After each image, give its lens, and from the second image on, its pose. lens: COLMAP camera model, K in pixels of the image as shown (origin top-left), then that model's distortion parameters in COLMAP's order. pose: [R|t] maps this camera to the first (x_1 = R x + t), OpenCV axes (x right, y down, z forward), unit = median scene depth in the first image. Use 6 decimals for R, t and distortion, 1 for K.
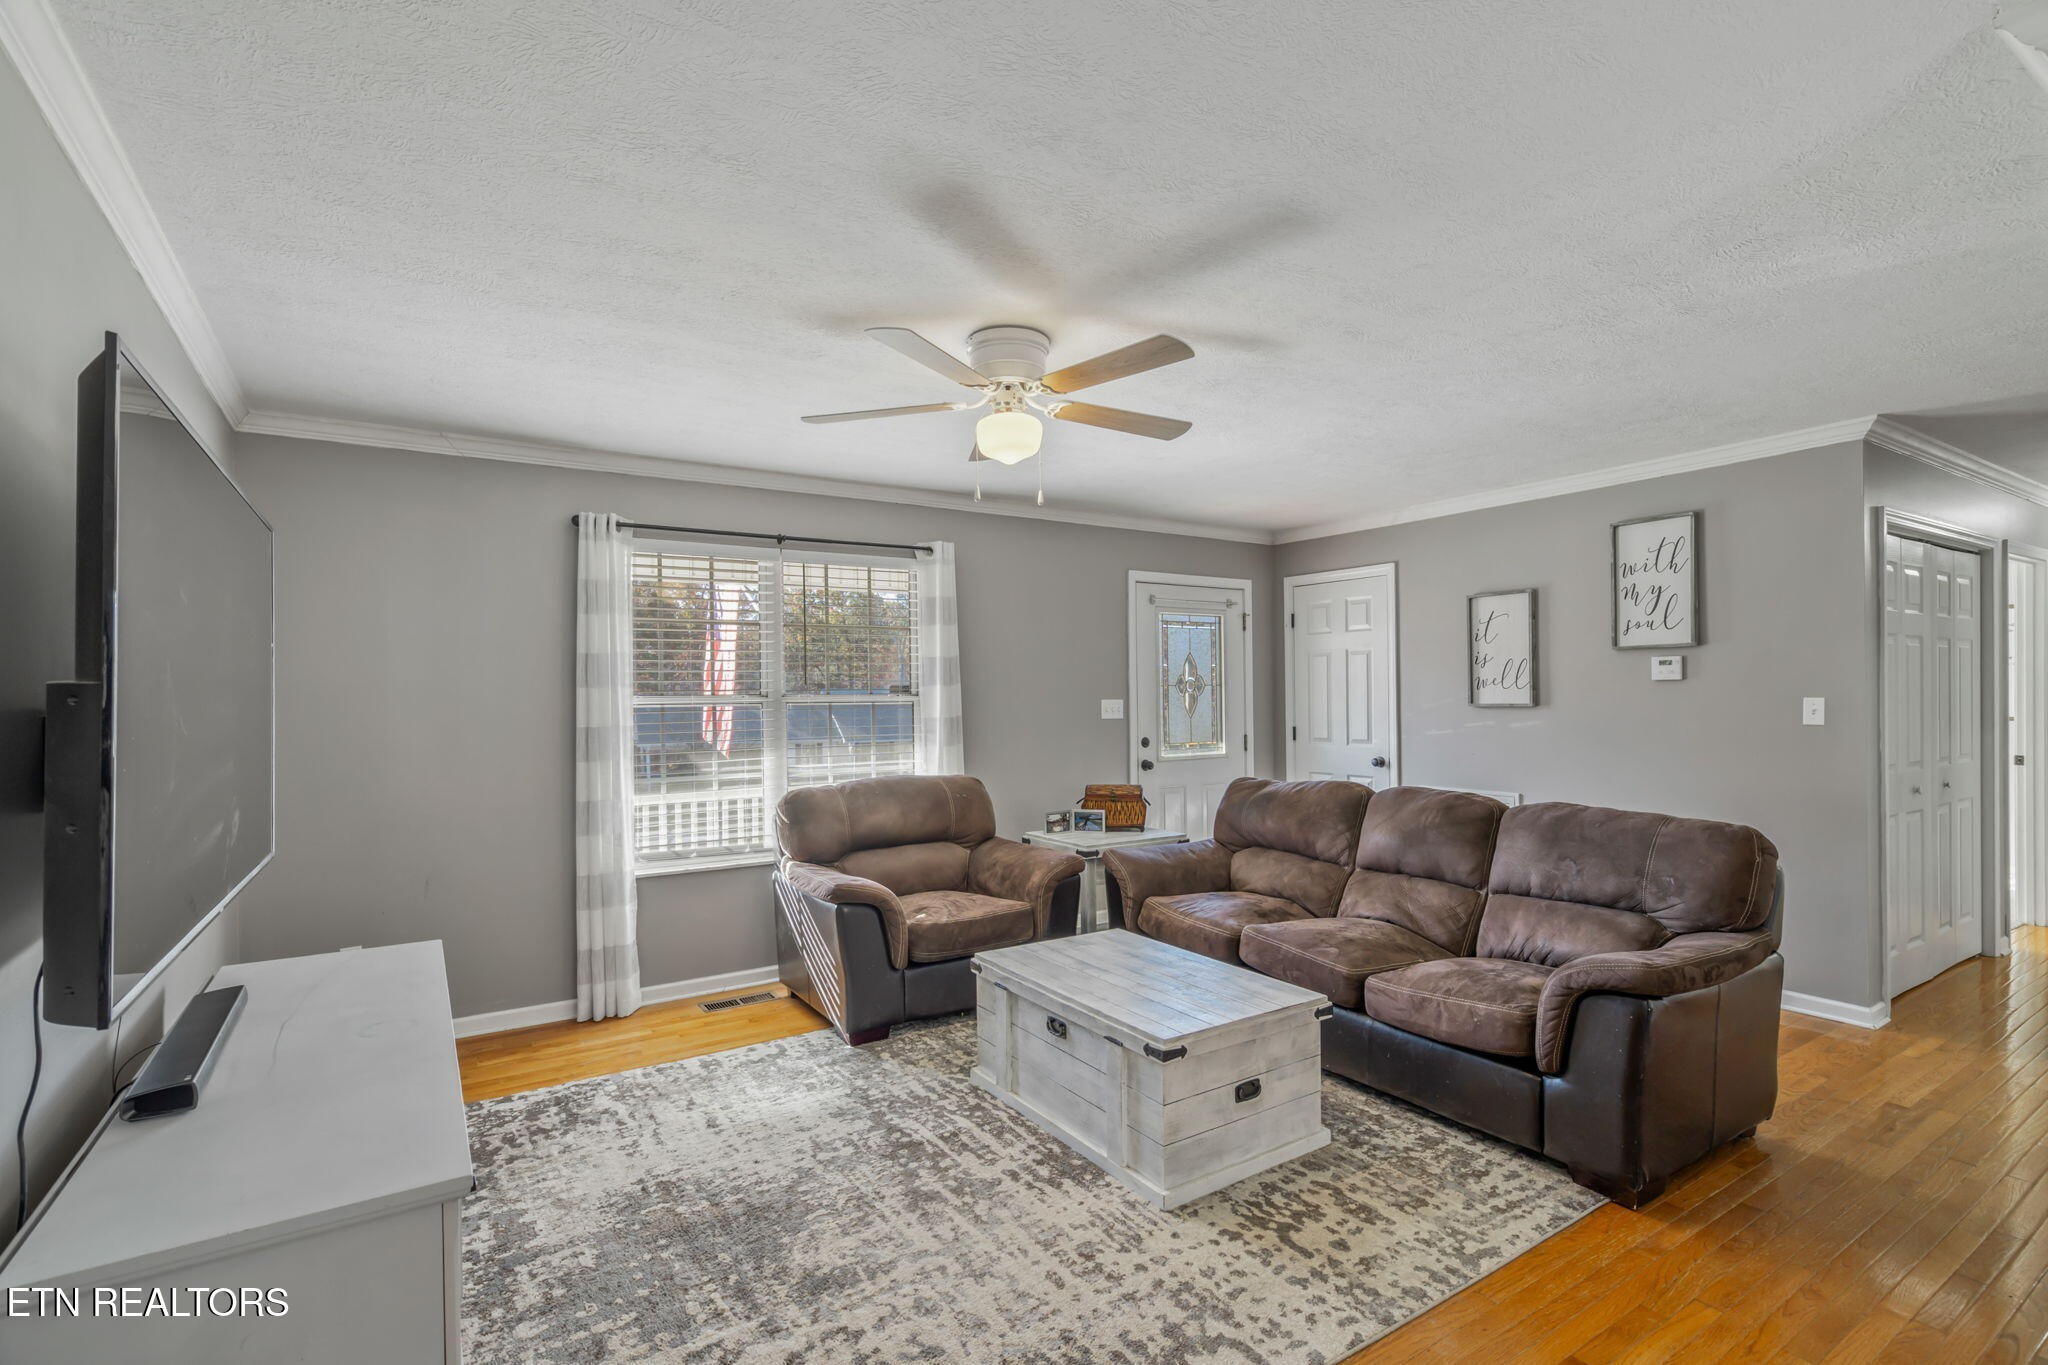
lens RADIAL K [[932.3, 0, 1024.0], [0, 932.3, 682.5], [0, 0, 1]] dist [-0.003970, -0.000467]
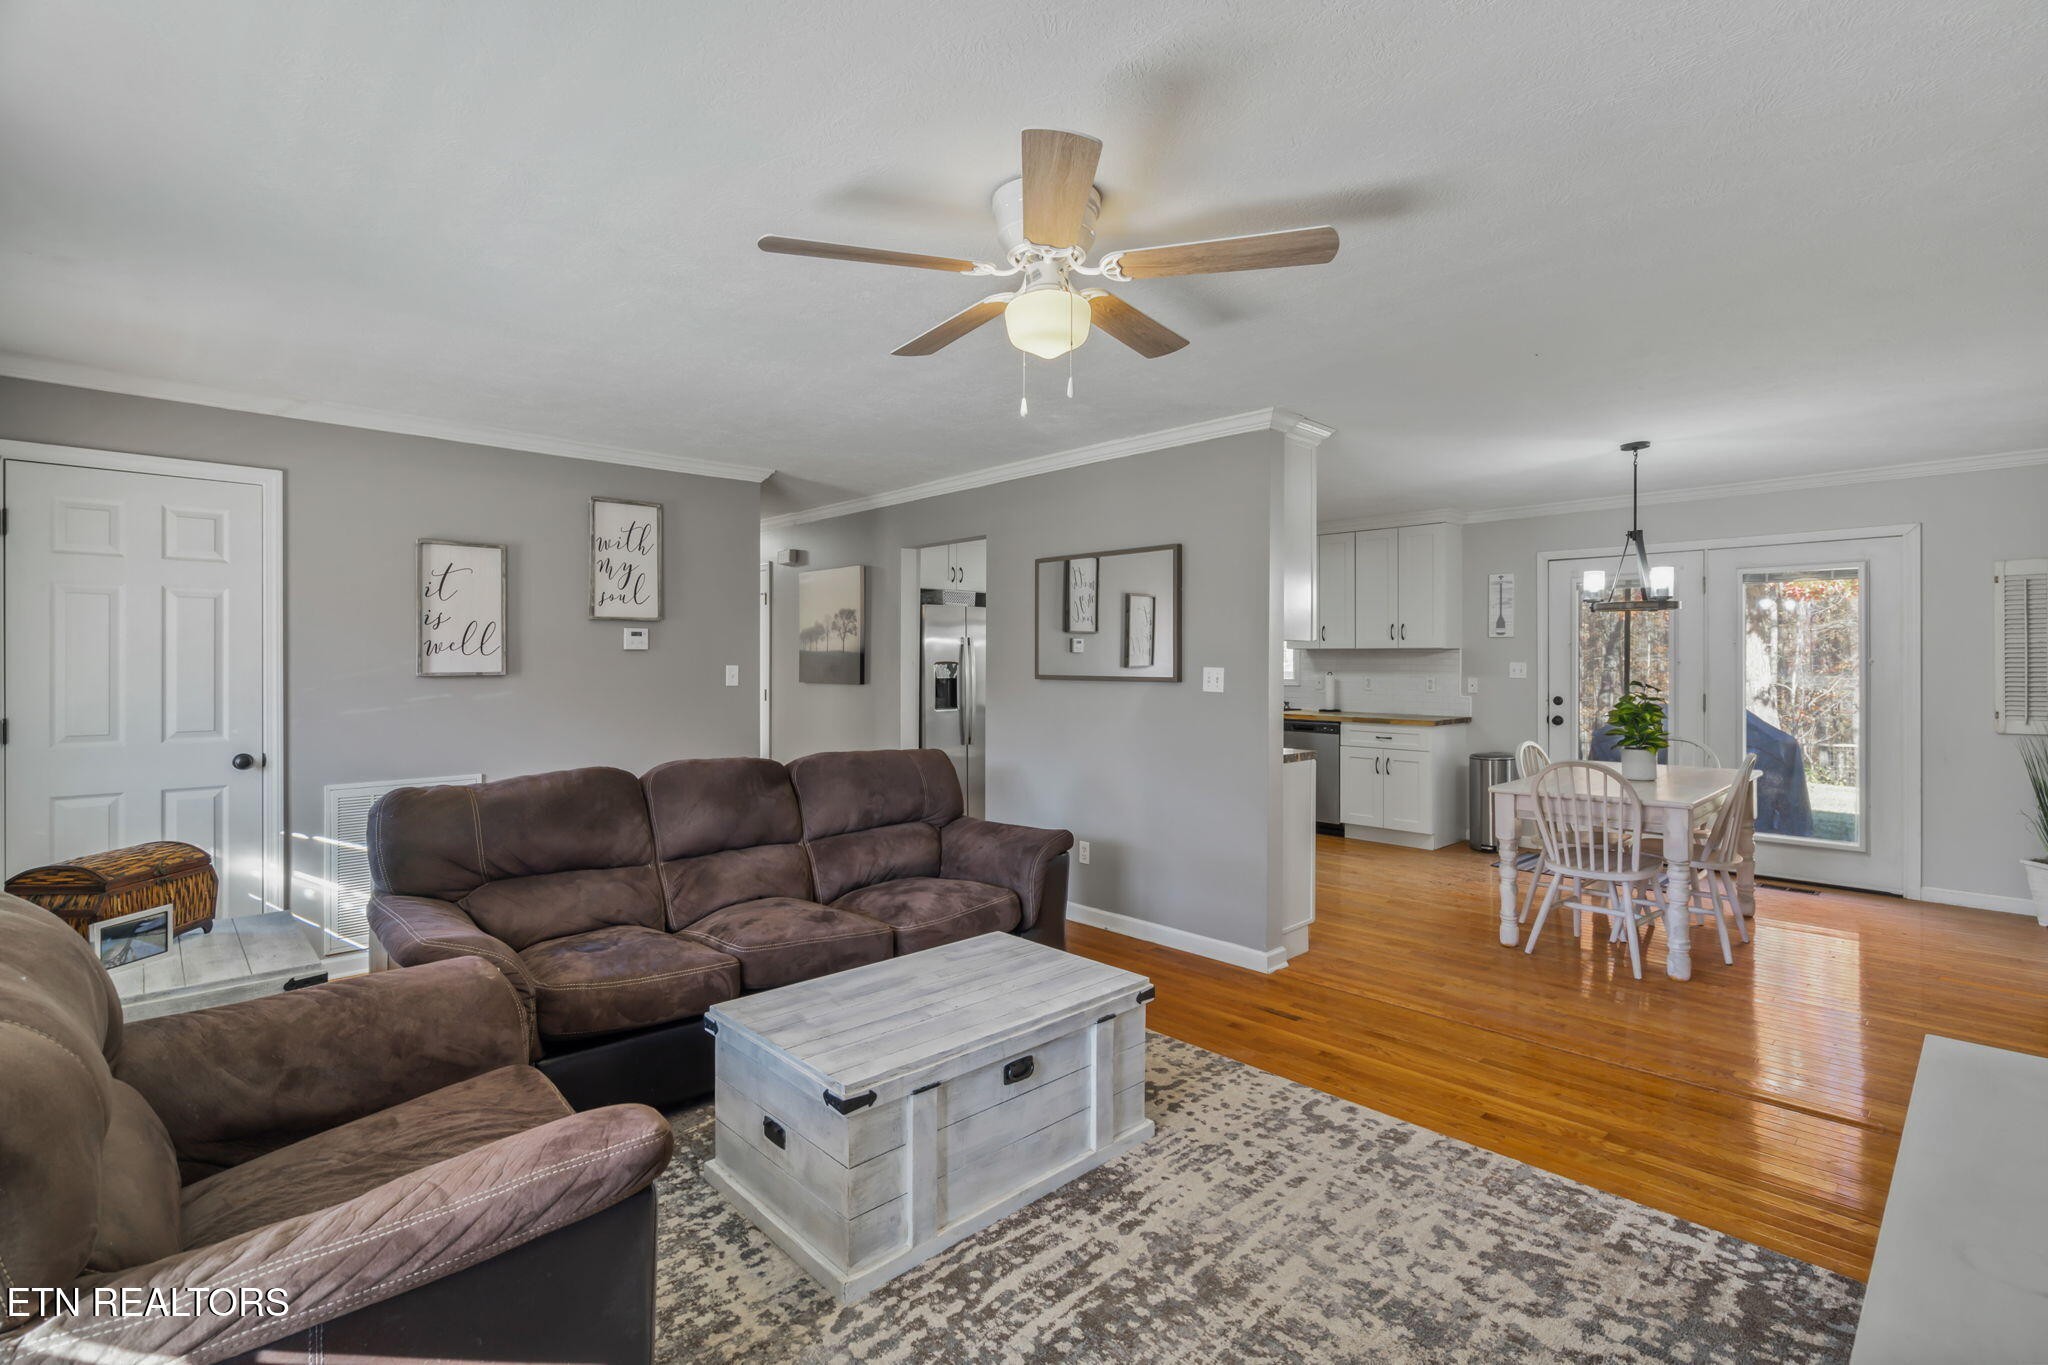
lens RADIAL K [[943.3, 0, 1021.3], [0, 943.3, 645.4], [0, 0, 1]] dist [-0.005624, -0.000428]
pose [[-0.176976, 0.025427, 0.983887, -0.785672], [-0.013411, 0.999511, -0.028243, 0.028408], [-0.984124, -0.018194, -0.176549, 1.169335]]
